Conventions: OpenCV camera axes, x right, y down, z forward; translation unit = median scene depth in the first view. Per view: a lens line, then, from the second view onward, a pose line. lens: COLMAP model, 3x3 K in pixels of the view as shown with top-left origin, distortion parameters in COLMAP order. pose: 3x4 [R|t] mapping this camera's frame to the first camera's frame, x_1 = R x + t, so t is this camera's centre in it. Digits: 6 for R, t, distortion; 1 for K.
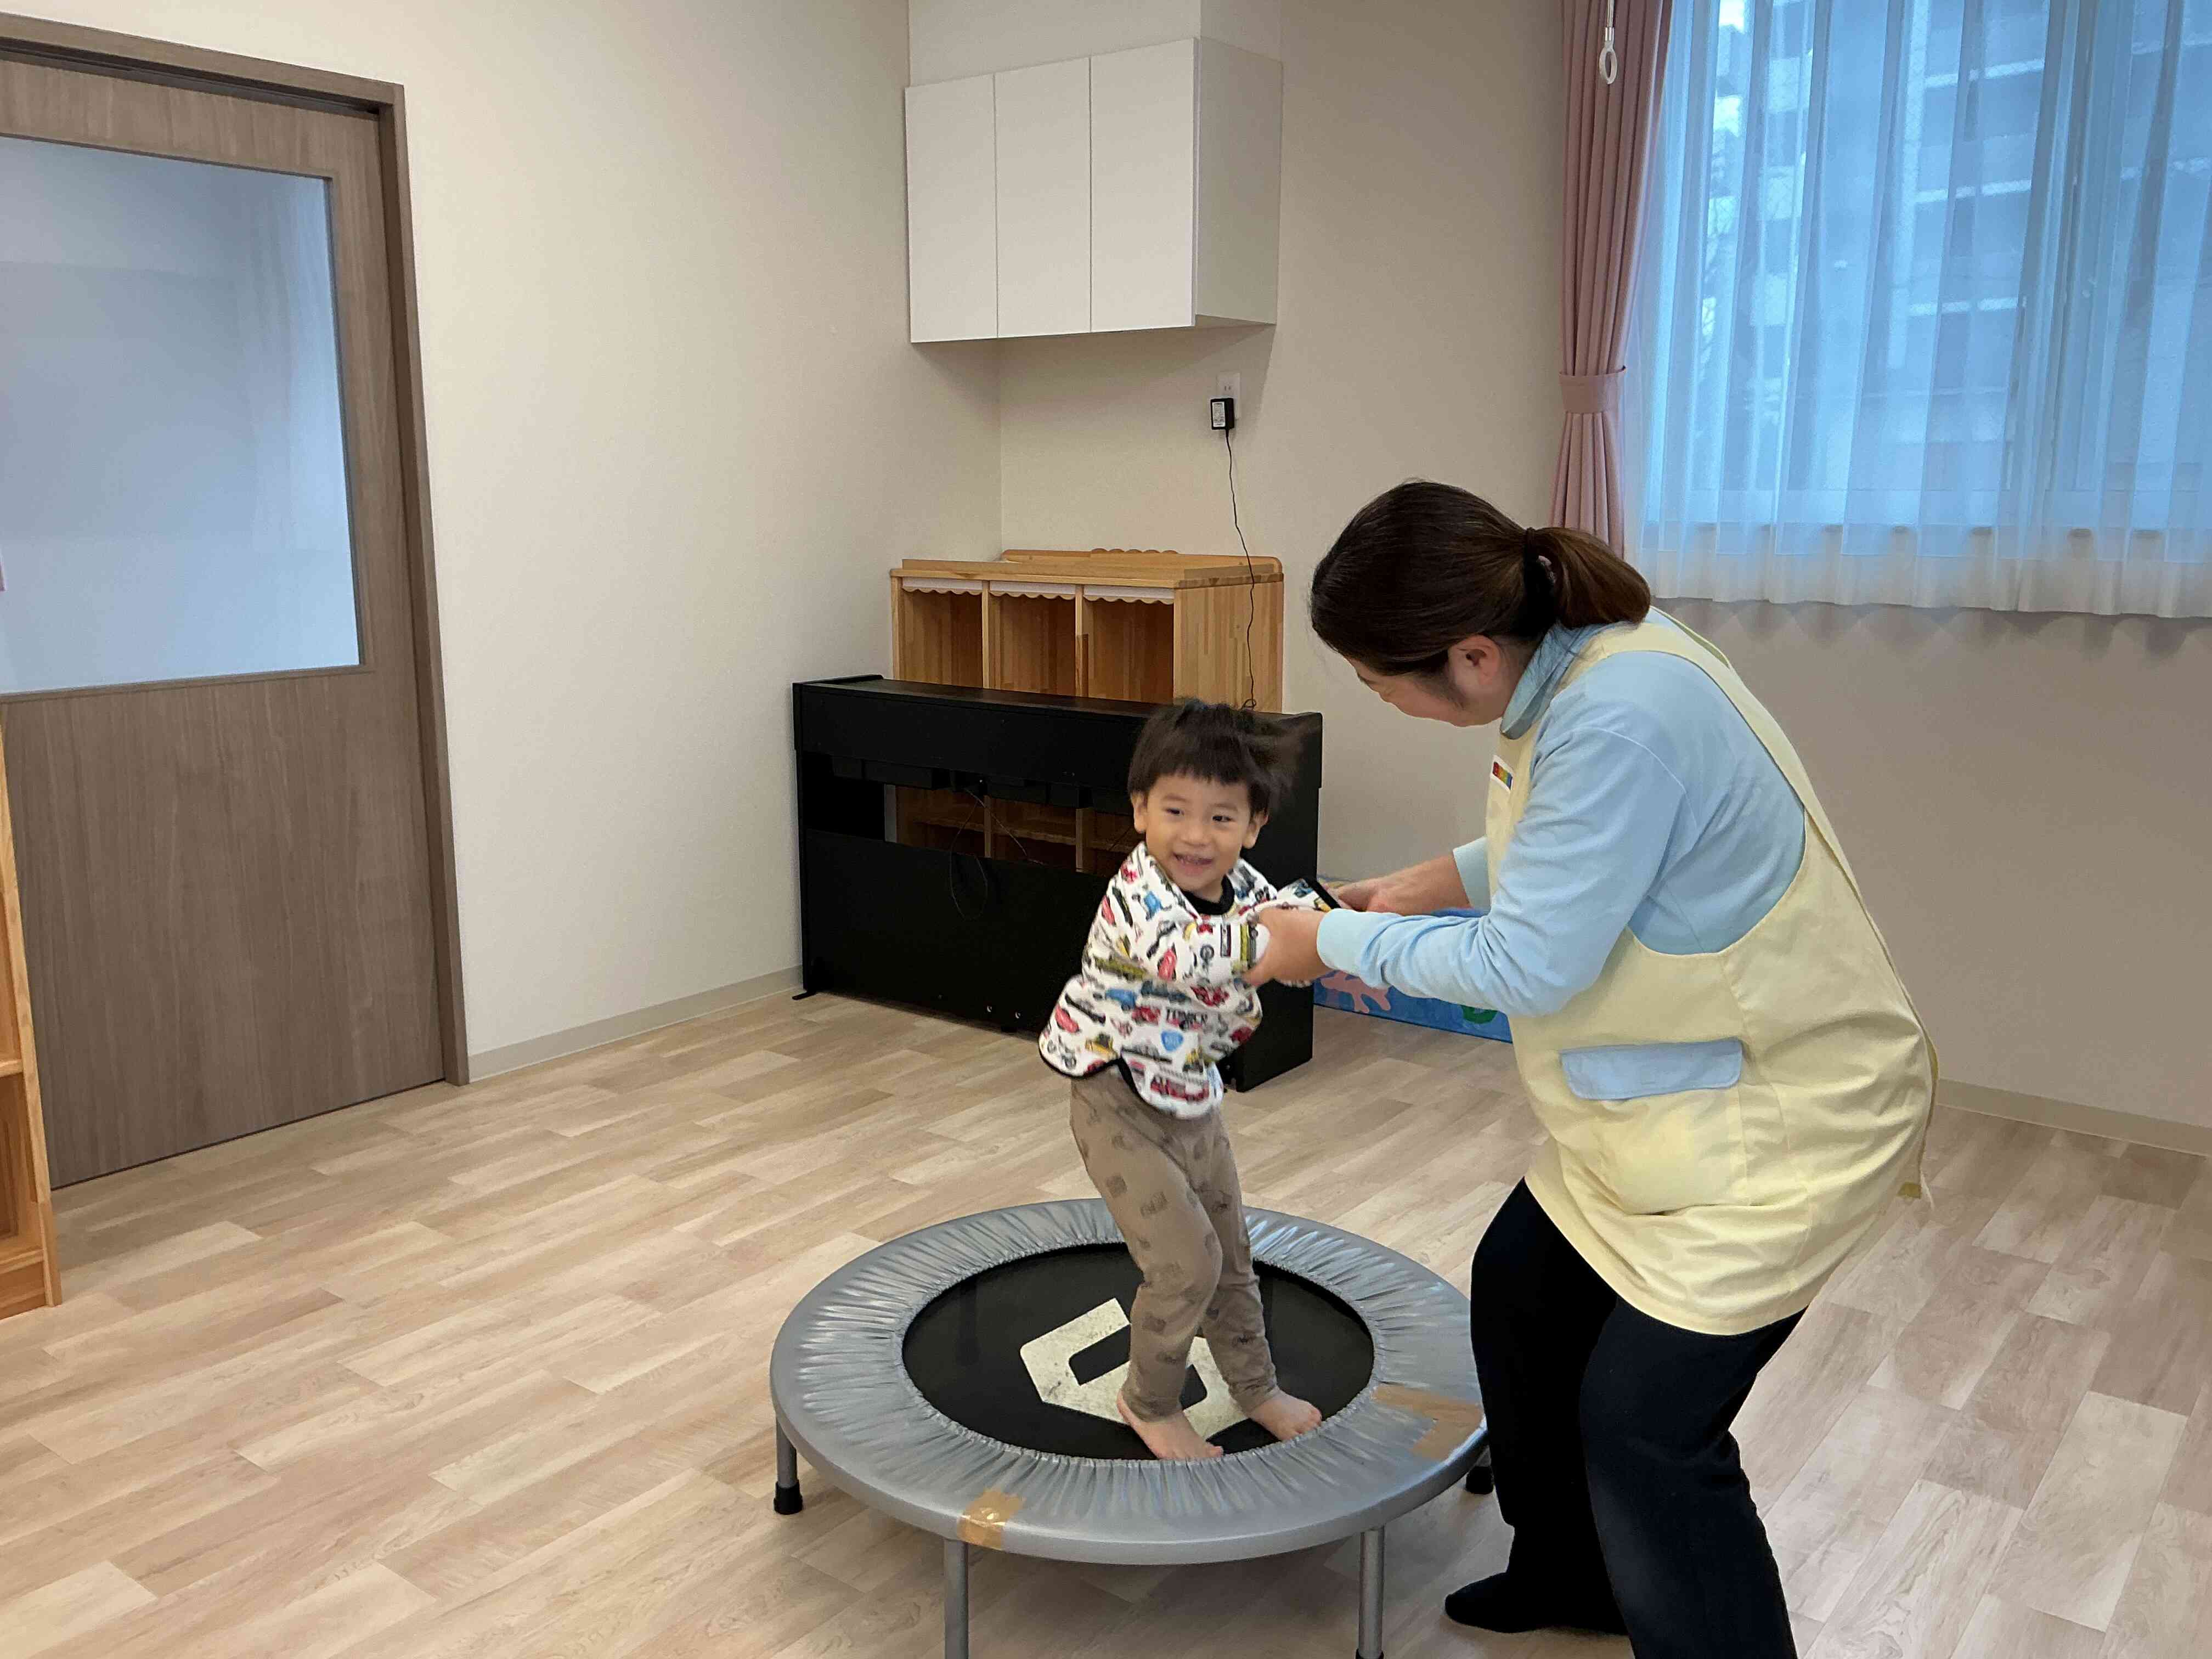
lens RADIAL K [[1864.5, 0, 1106.6], [0, 1864.5, 832.8], [0, 0, 1]] dist [0.034779, -0.100377]
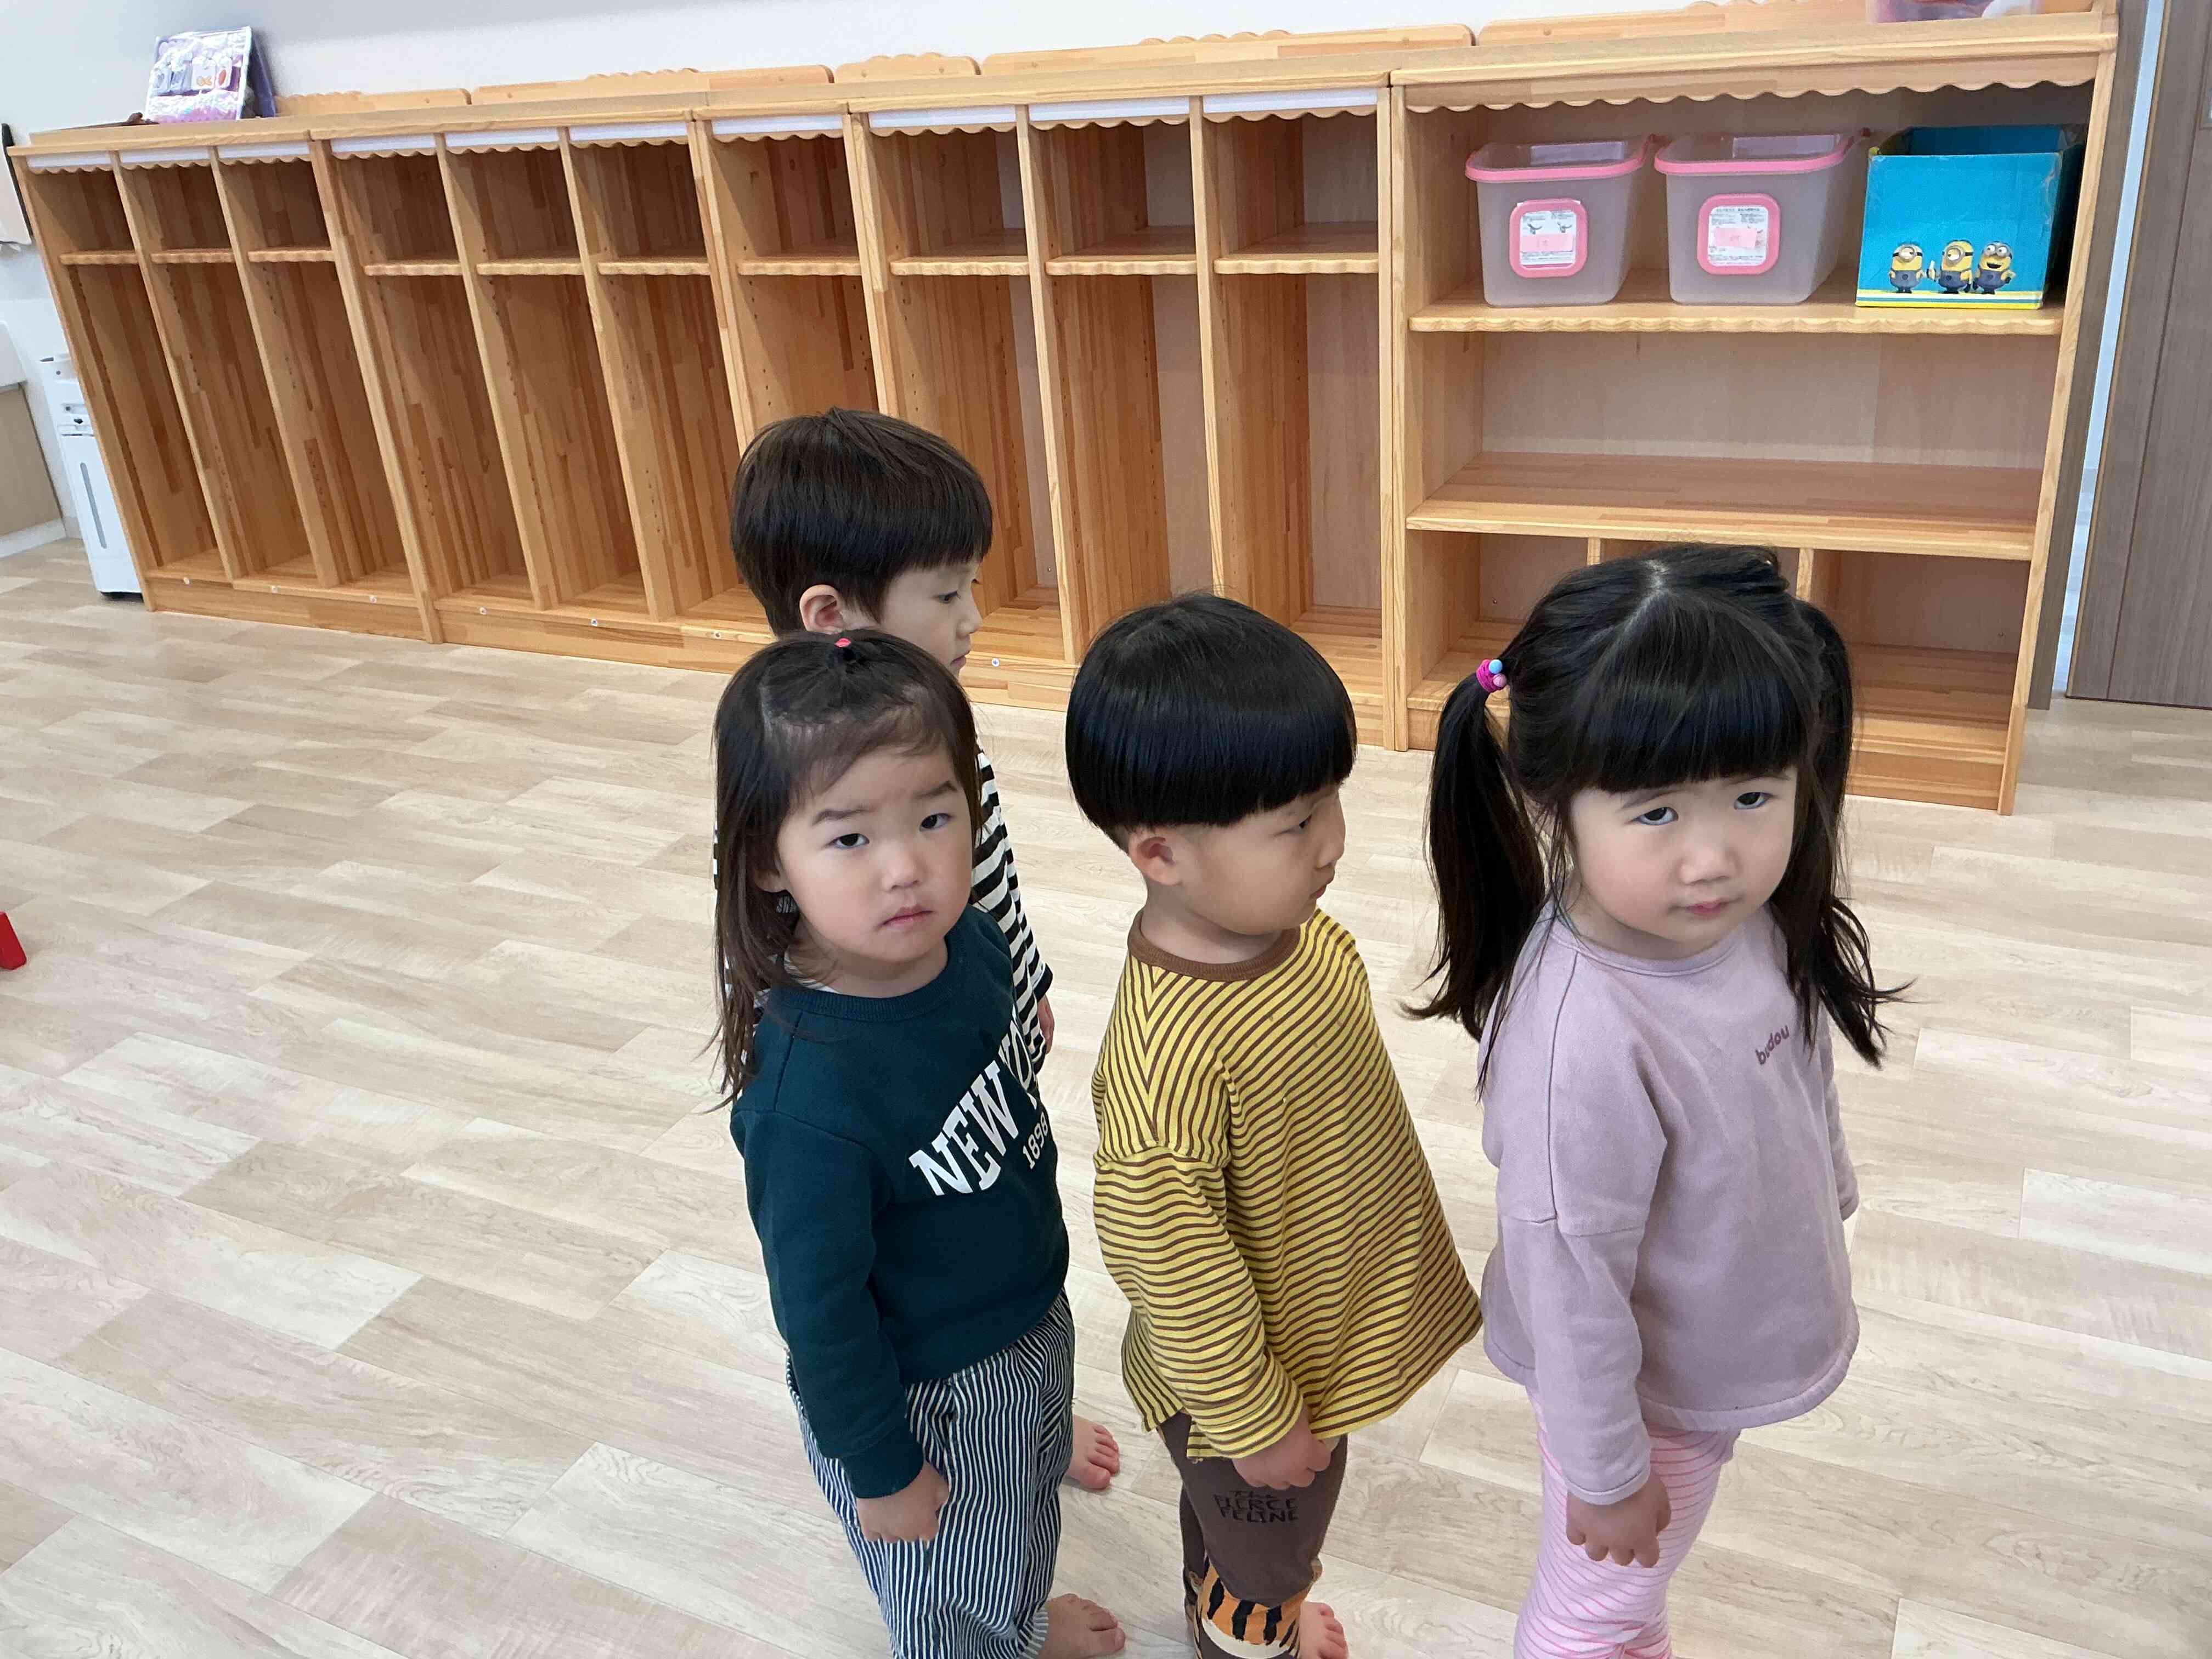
lens RADIAL K [[2144.9, 0, 1103.9], [0, 2144.9, 822.6], [0, 0, 1]] dist [0.025872, 0.000000]
pose [[0.142779, 0.378114, -0.914682, 0.892386], [-0.098150, 0.925004, 0.367060, -0.220753], [0.984876, 0.037368, 0.169183, 1.135694]]
